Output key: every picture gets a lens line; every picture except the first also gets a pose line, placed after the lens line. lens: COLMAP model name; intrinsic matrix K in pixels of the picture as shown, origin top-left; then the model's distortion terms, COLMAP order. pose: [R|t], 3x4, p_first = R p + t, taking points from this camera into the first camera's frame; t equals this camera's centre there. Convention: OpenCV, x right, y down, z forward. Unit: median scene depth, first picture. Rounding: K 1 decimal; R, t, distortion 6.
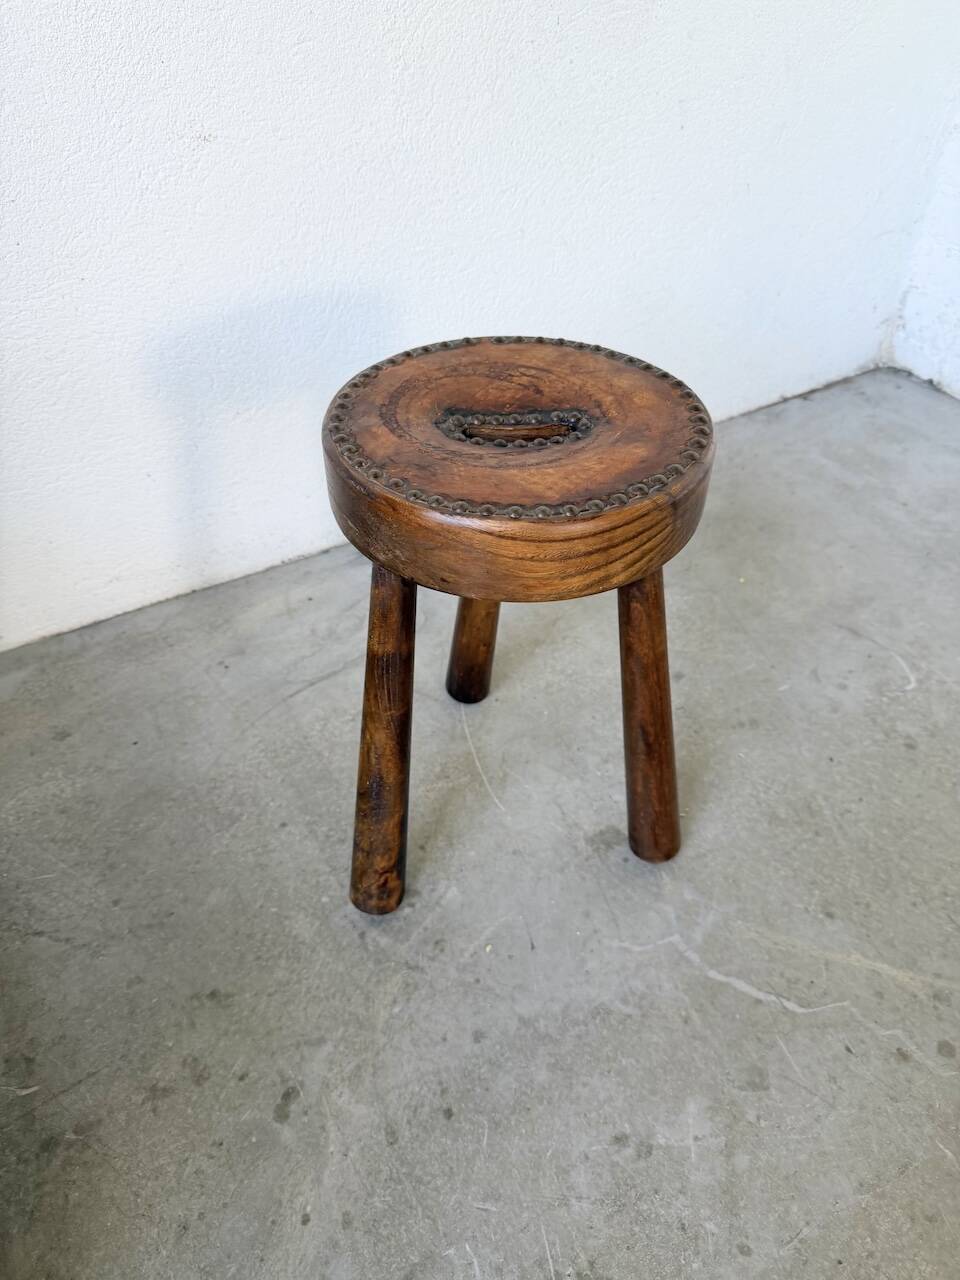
lens RADIAL K [[925.2, 0, 478.9], [0, 925.2, 643.2], [0, 0, 1]] dist [-0.003497, -0.007125]
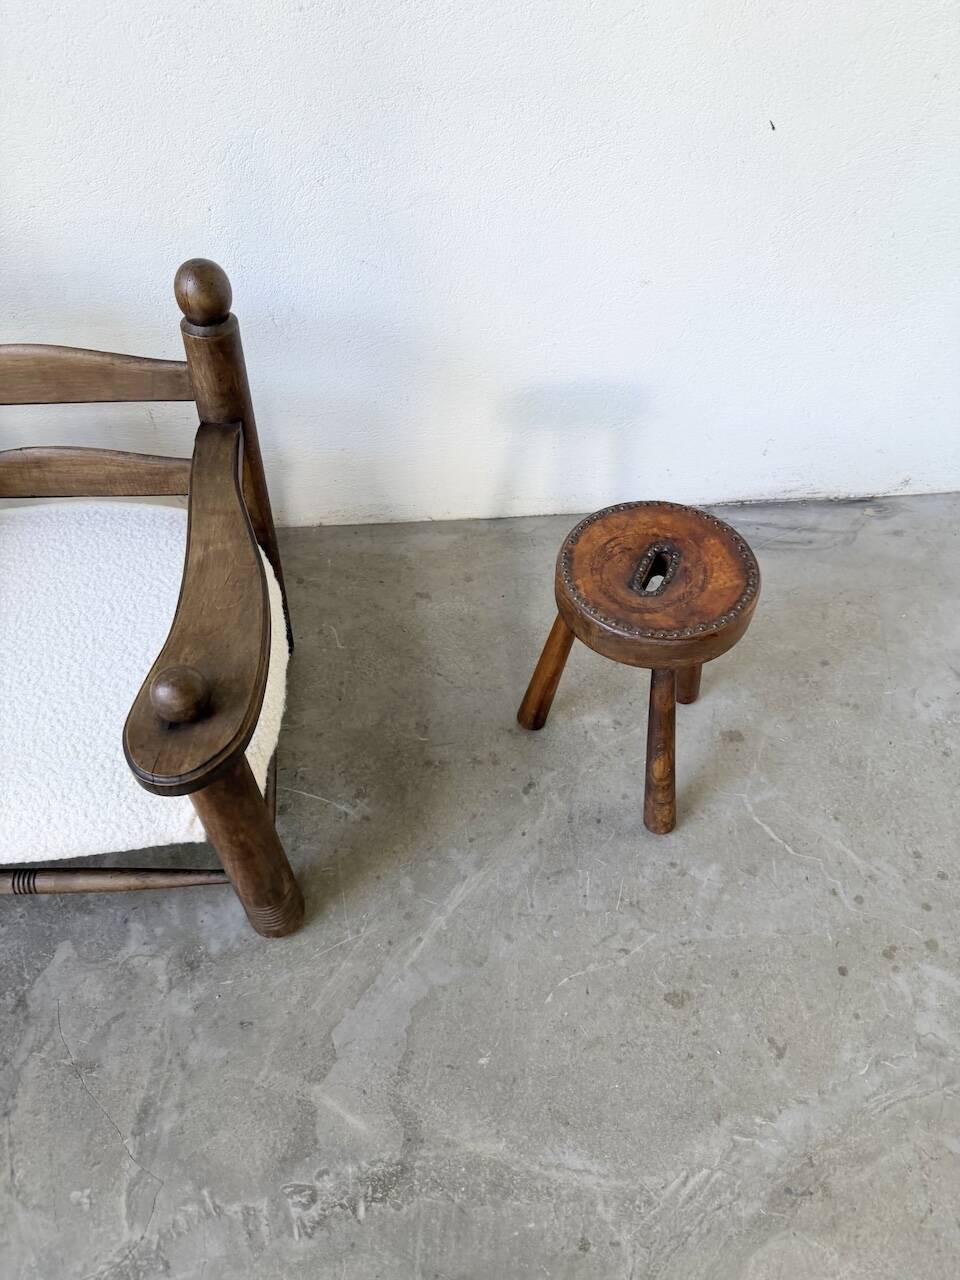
lens RADIAL K [[896.3, 0, 483.4], [0, 896.3, 637.6], [0, 0, 1]] dist [0.138033, -0.262295]
pose [[0.901772, 0.333452, -0.274984, 0.145484], [-0.288619, 0.938168, 0.191156, -0.187636], [0.321723, -0.093013, 0.942254, -0.916579]]
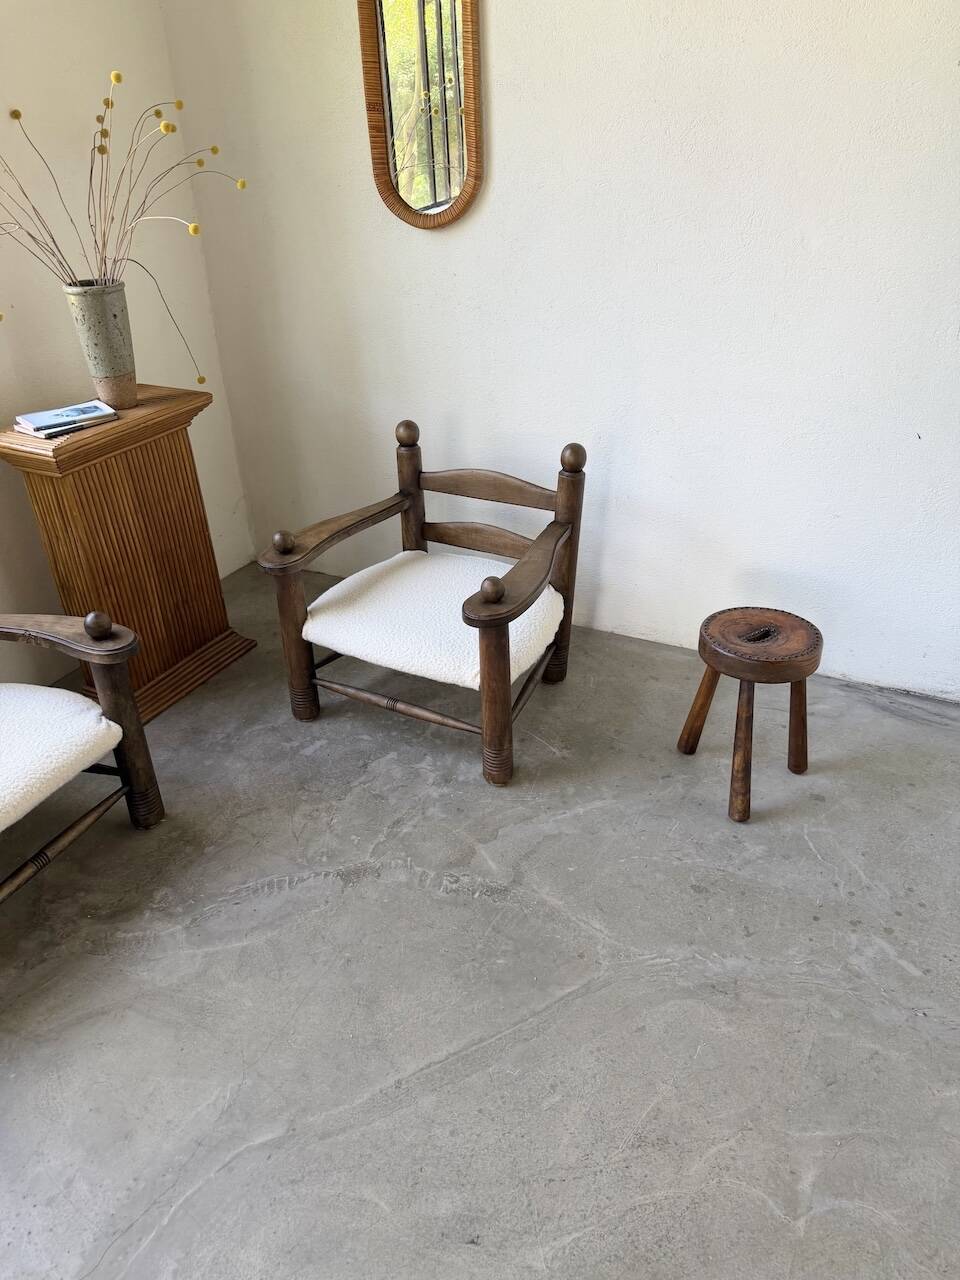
lens RADIAL K [[883.8, 0, 469.1], [0, 883.8, 638.8], [0, 0, 1]] dist [0.090106, -0.142739]
pose [[0.550434, 0.406255, -0.729369, 1.465702], [-0.531764, 0.844090, 0.068847, 0.217710], [0.643622, 0.349956, 0.680648, -1.739655]]
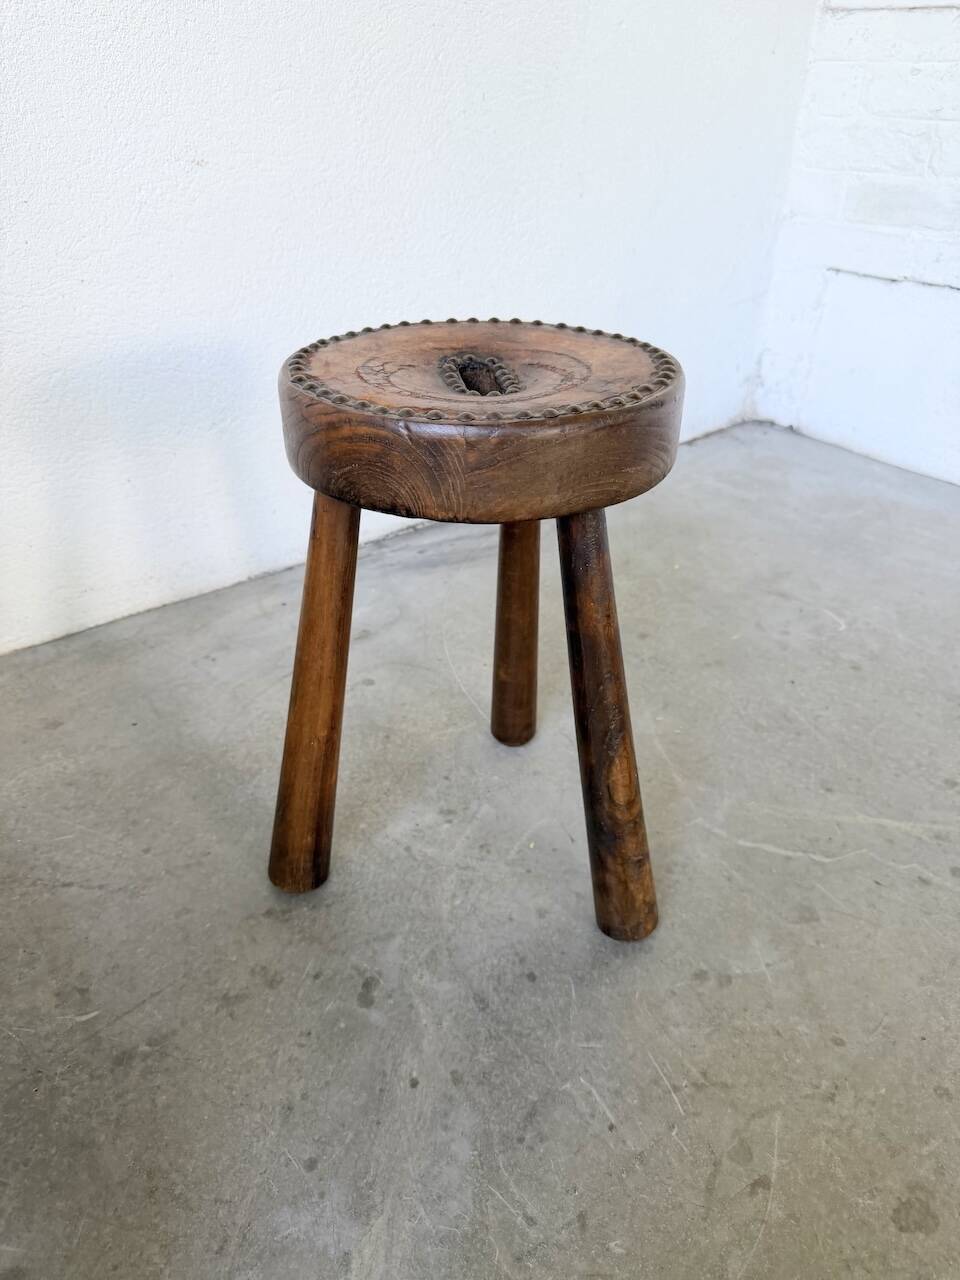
lens RADIAL K [[920.3, 0, 481.3], [0, 920.3, 639.5], [0, 0, 1]] dist [0.019697, -0.046545]
pose [[0.983856, -0.067398, 0.165786, -0.214200], [0.096888, 0.979468, -0.176793, 0.298779], [-0.150466, 0.190001, 0.970185, -0.036837]]
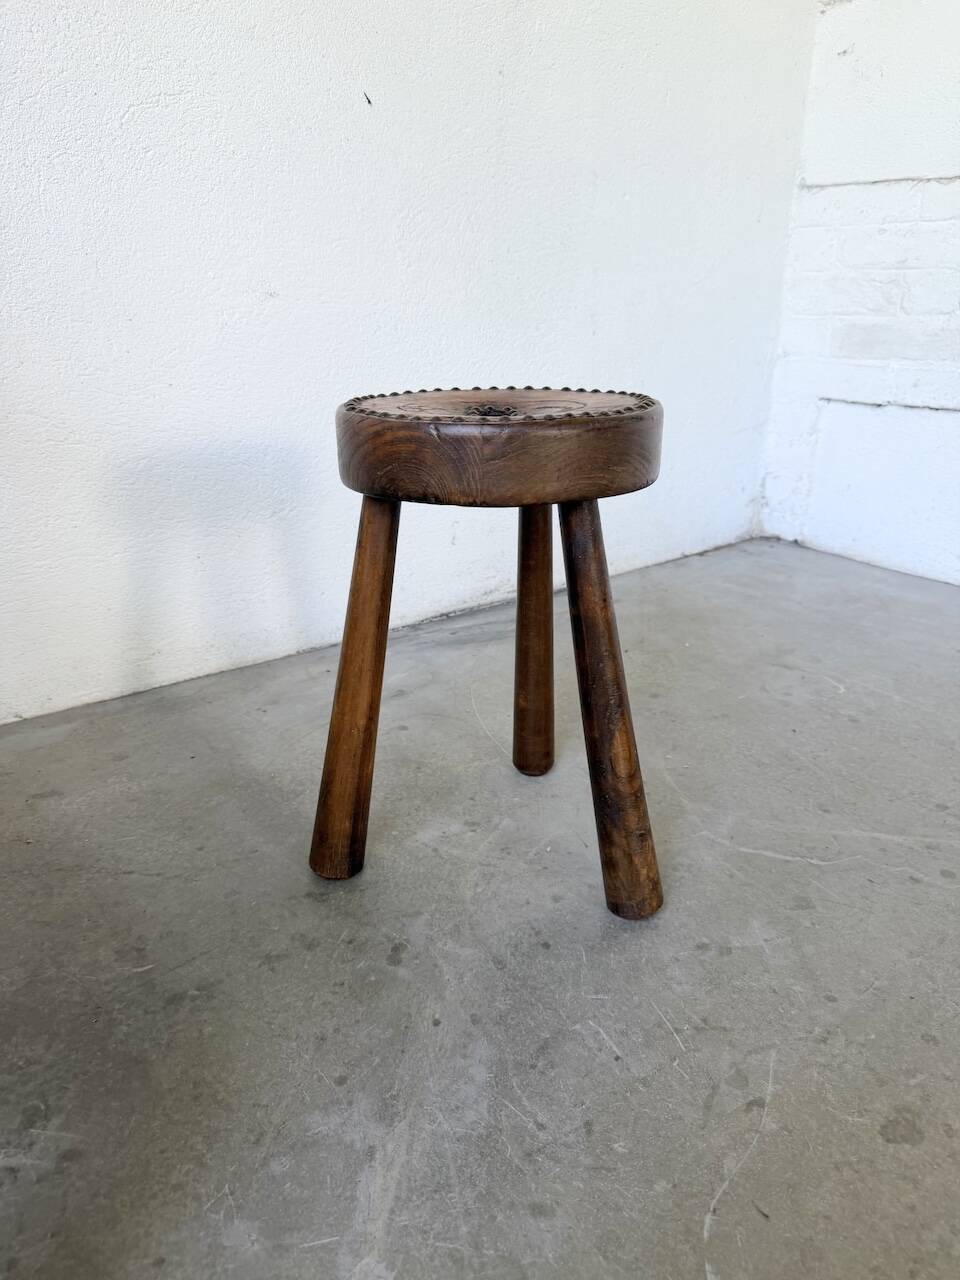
lens RADIAL K [[911.1, 0, 484.4], [0, 911.1, 643.1], [0, 0, 1]] dist [0.069801, -0.142765]
pose [[0.989483, -0.039439, 0.139171, -0.227550], [0.086730, 0.931749, -0.352593, 0.514597], [-0.115766, 0.360955, 0.925370, -0.124068]]
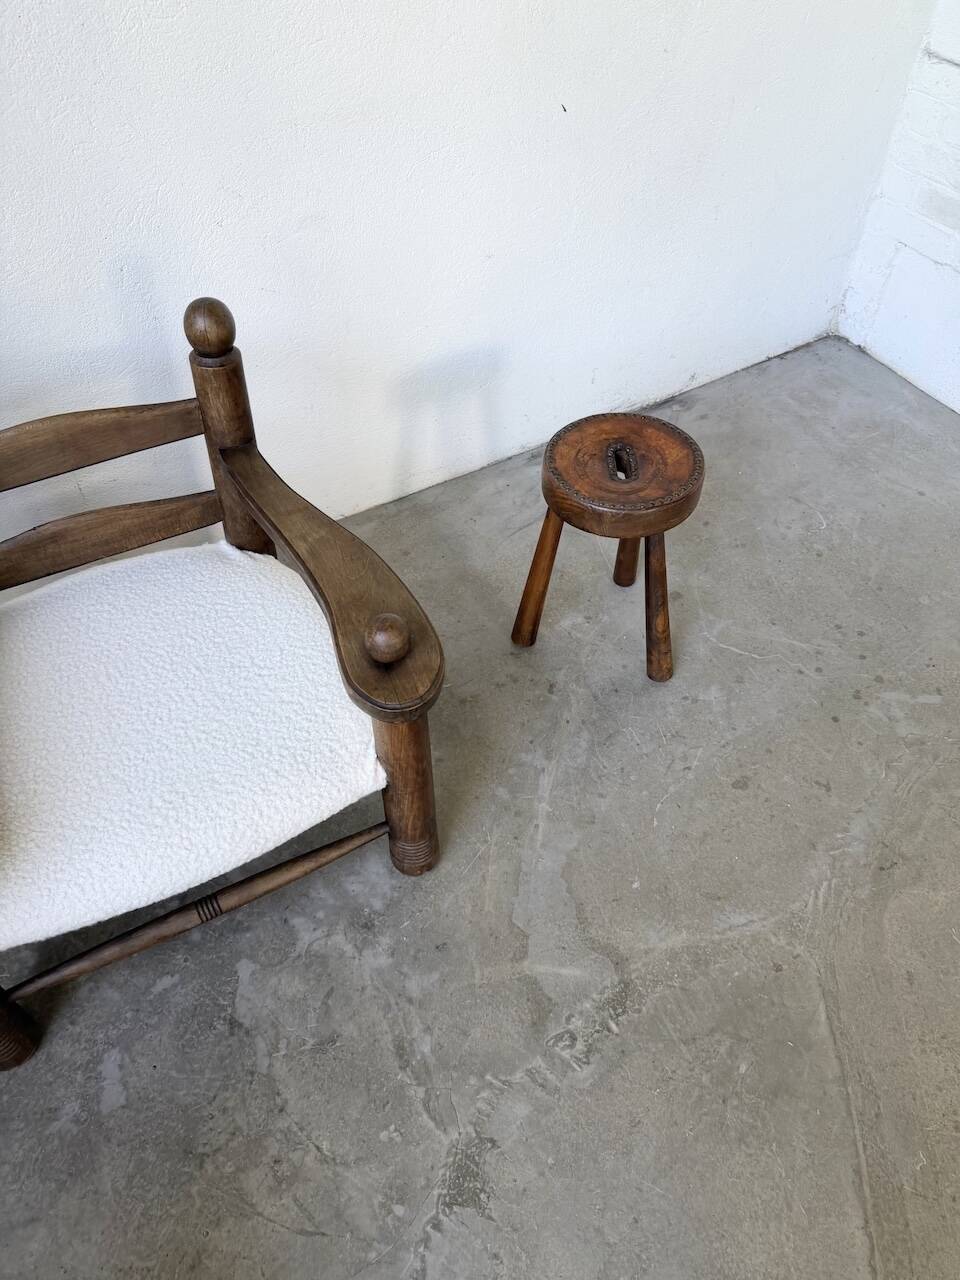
lens RADIAL K [[899.2, 0, 484.0], [0, 899.2, 645.8], [0, 0, 1]] dist [0.148656, -0.285709]
pose [[0.999881, -0.005402, 0.014445, -0.402905], [0.003529, 0.991943, 0.126632, 0.066699], [-0.015012, -0.126566, 0.991845, -1.338010]]
